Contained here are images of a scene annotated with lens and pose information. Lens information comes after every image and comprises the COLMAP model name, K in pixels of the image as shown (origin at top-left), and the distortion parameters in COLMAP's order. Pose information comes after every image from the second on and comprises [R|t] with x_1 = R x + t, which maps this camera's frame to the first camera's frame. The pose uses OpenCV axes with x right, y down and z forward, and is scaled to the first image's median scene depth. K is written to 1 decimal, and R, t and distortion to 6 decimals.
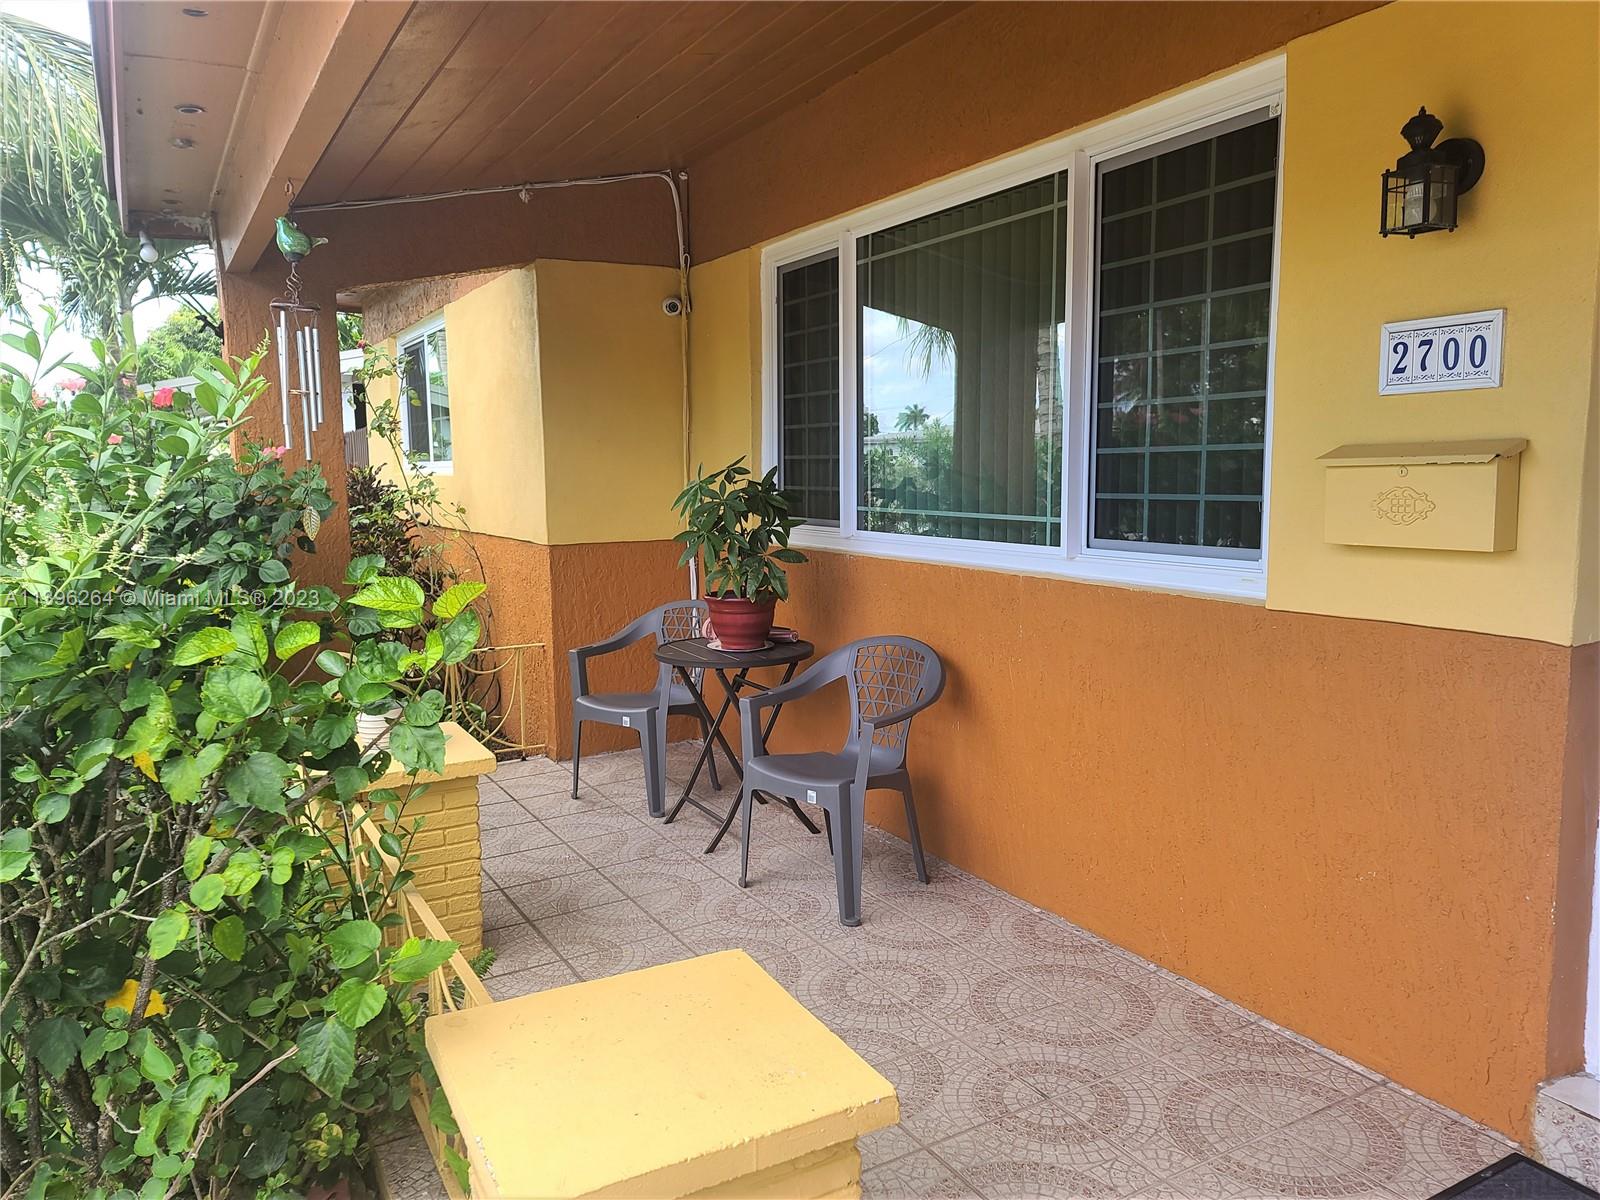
lens RADIAL K [[1156.4, 0, 815.1], [0, 1156.4, 608.3], [0, 0, 1]] dist [0.083453, -0.000850]
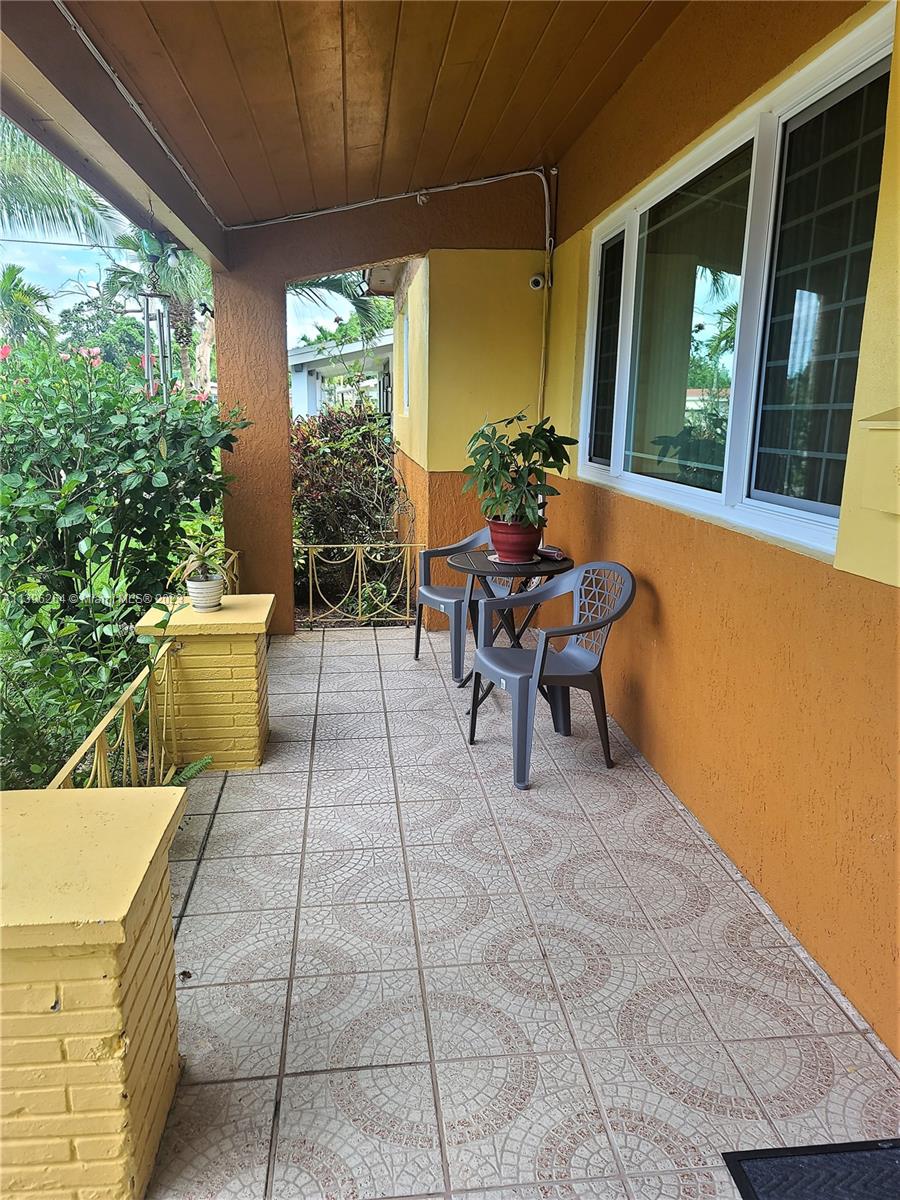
lens RADIAL K [[867.3, 0, 450.0], [0, 867.3, 600.0], [0, 0, 1]] dist [0.083453, -0.000850]
pose [[0.912266, 0.108020, -0.395098, 0.308683], [-0.070960, 0.991693, 0.107287, -0.024745], [0.403405, -0.069838, 0.912353, 0.124451]]
